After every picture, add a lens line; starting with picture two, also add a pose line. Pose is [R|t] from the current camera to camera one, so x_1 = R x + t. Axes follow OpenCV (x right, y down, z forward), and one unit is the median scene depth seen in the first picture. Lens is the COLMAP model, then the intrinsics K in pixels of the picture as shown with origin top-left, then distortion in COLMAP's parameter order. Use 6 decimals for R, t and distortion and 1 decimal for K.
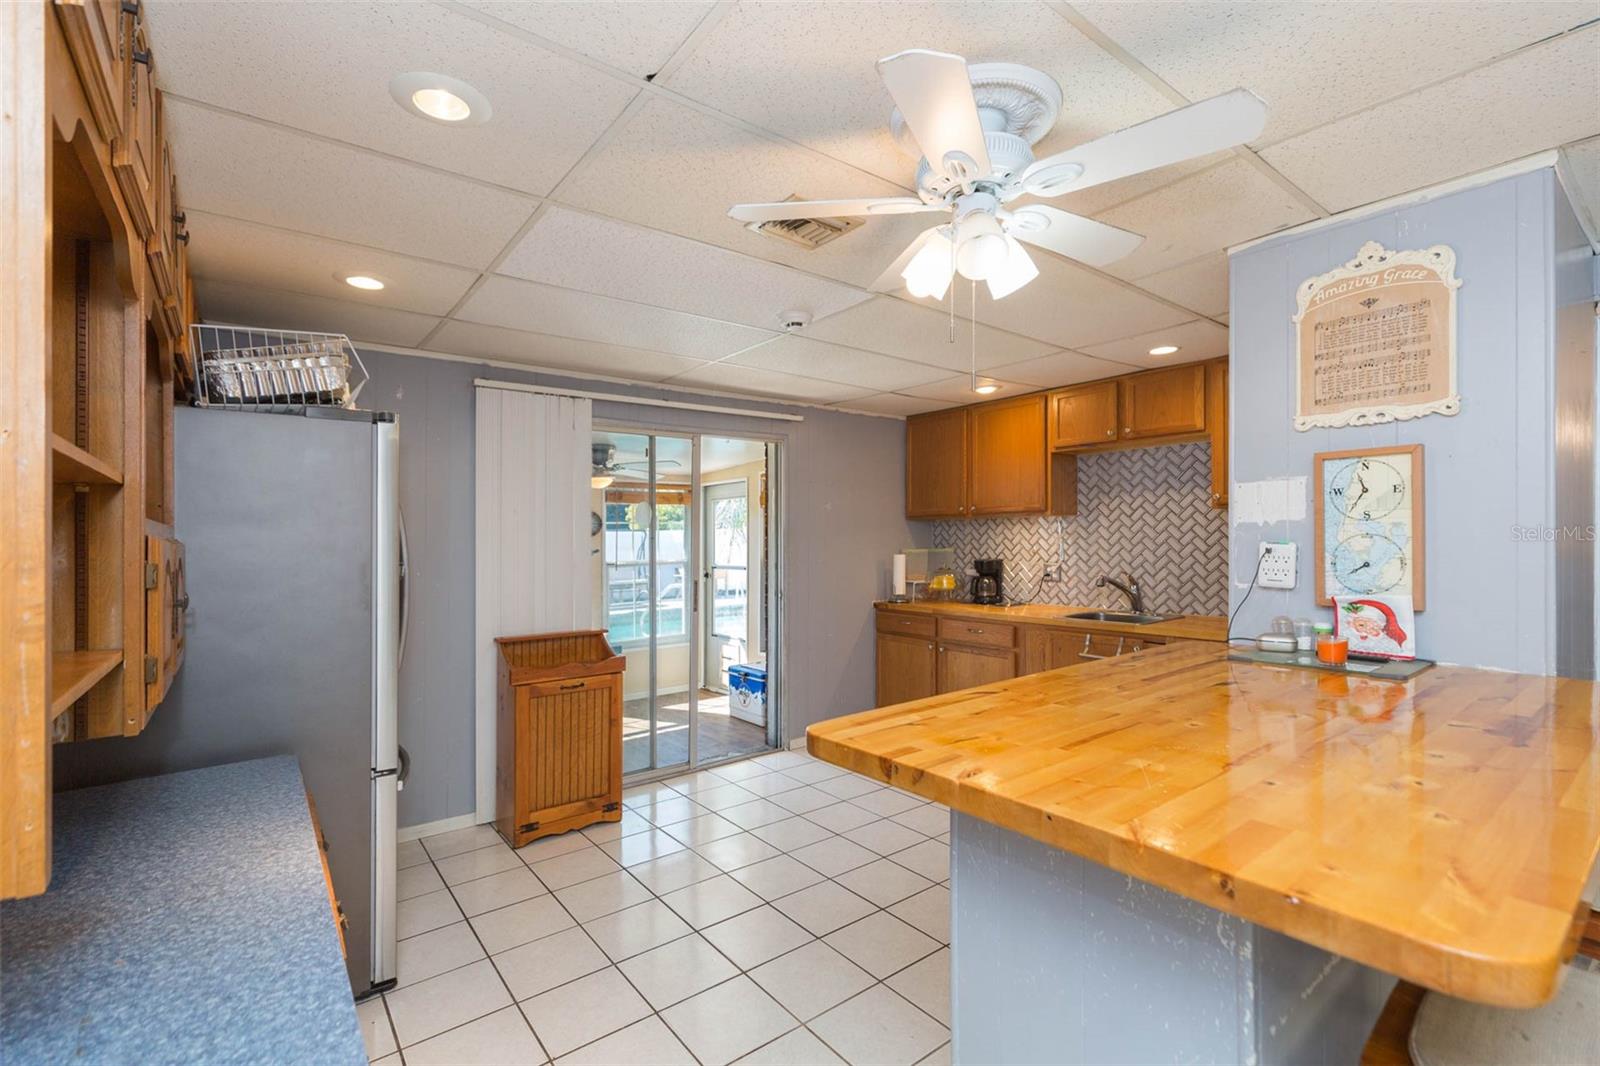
lens RADIAL K [[728.5, 0, 789.0], [0, 728.5, 525.1], [0, 0, 1]] dist [0.001573, 0.000437]
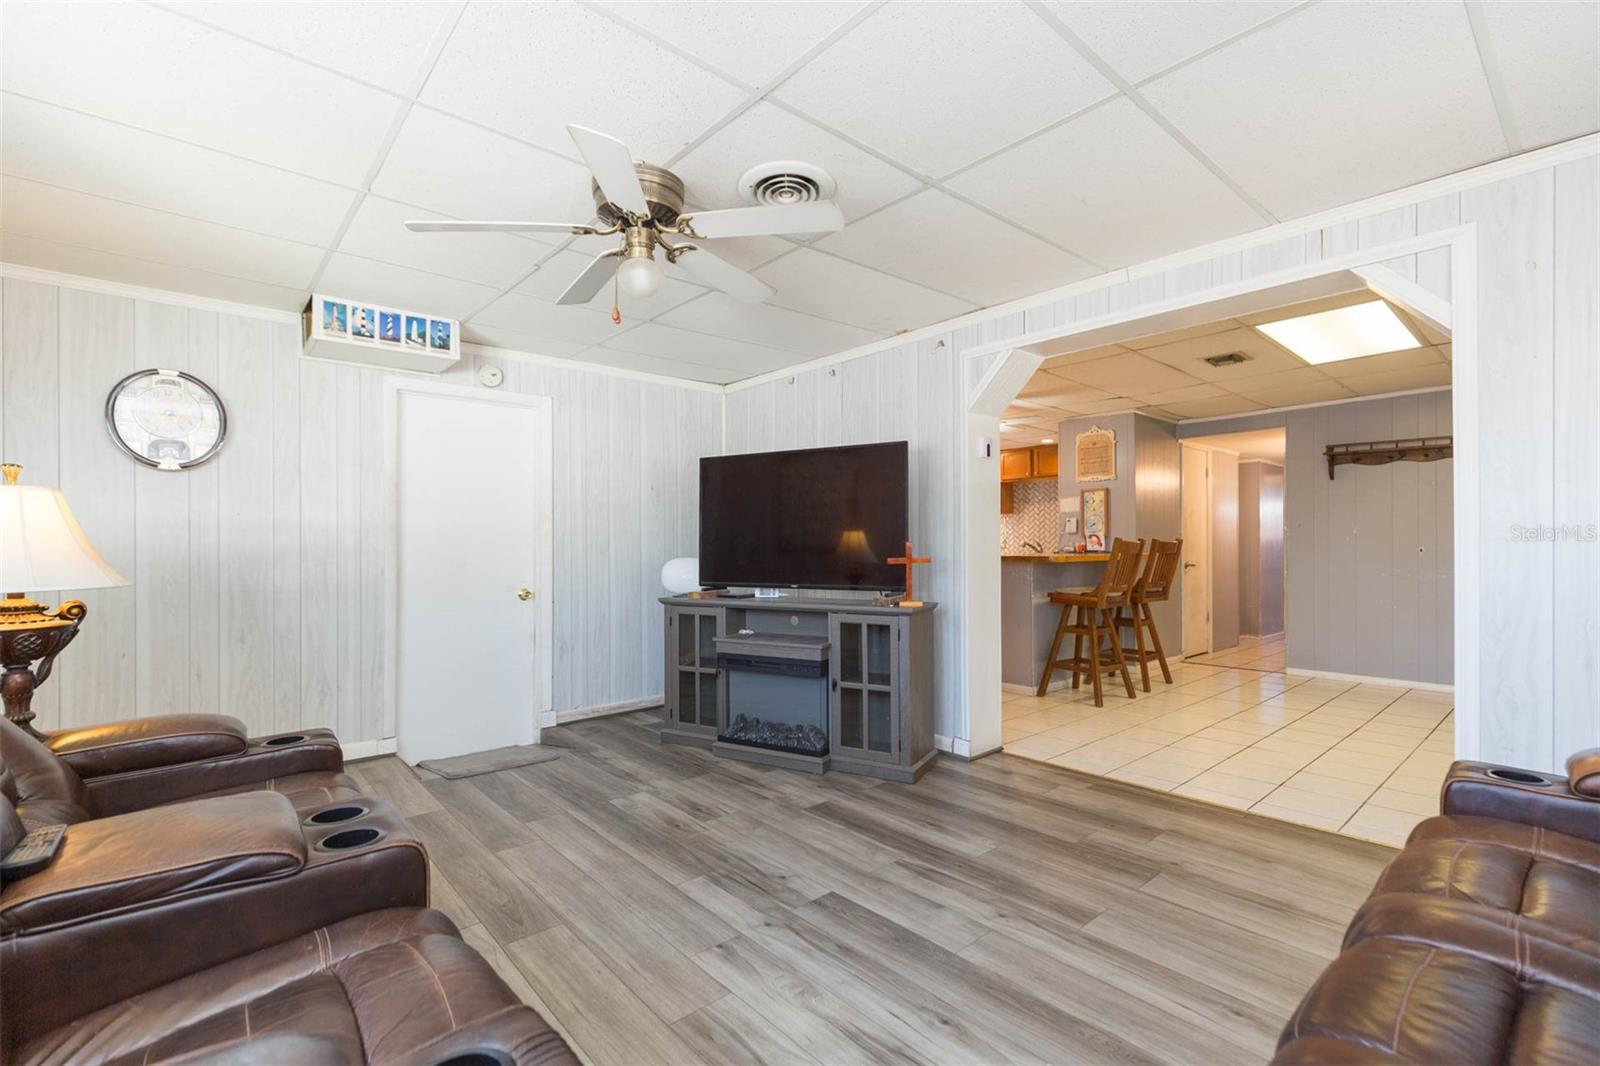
lens RADIAL K [[717.4, 0, 807.5], [0, 717.4, 544.9], [0, 0, 1]] dist [0.001782, 0.000150]
pose [[0.996764, 0.006982, 0.080074, -0.633019], [-0.008250, 0.999846, 0.015521, 0.091900], [-0.079953, -0.016131, 0.996668, -1.785949]]
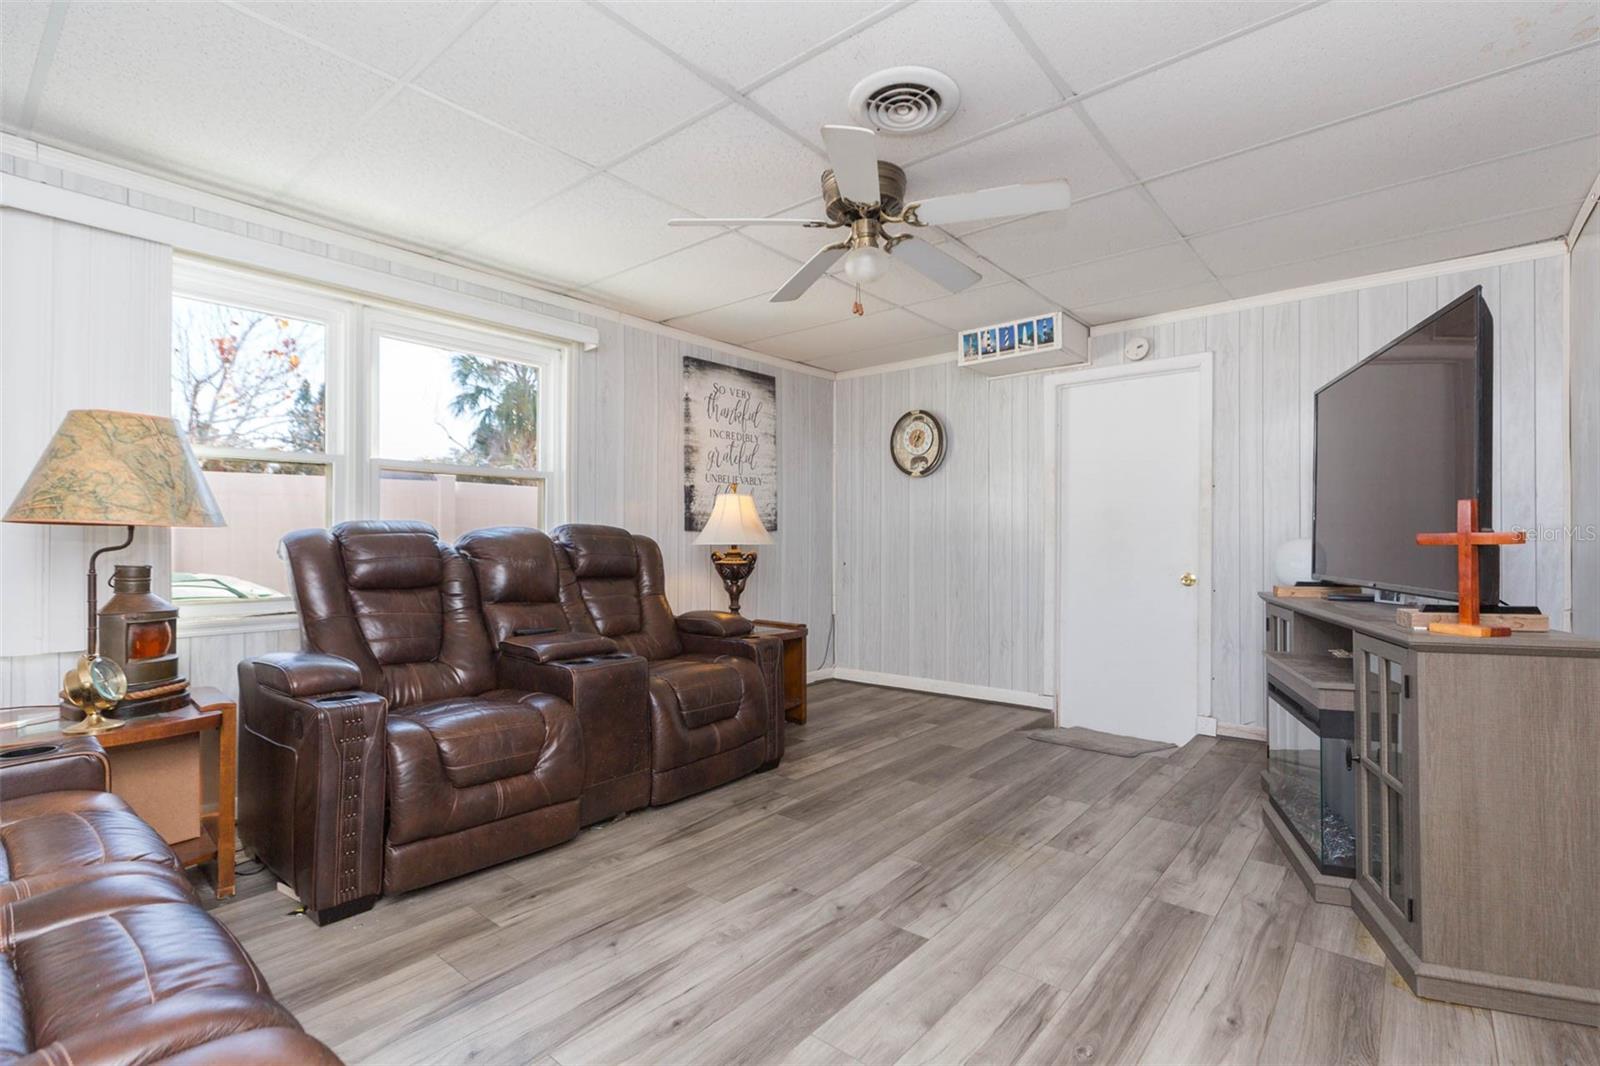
lens RADIAL K [[730.1, 0, 803.9], [0, 730.1, 535.8], [0, 0, 1]] dist [0.000277, 0.000034]
pose [[0.228061, 0.005815, -0.973629, 0.237392], [0.009724, 0.999919, 0.008250, 0.131119], [0.973598, -0.011349, 0.227986, -1.121581]]
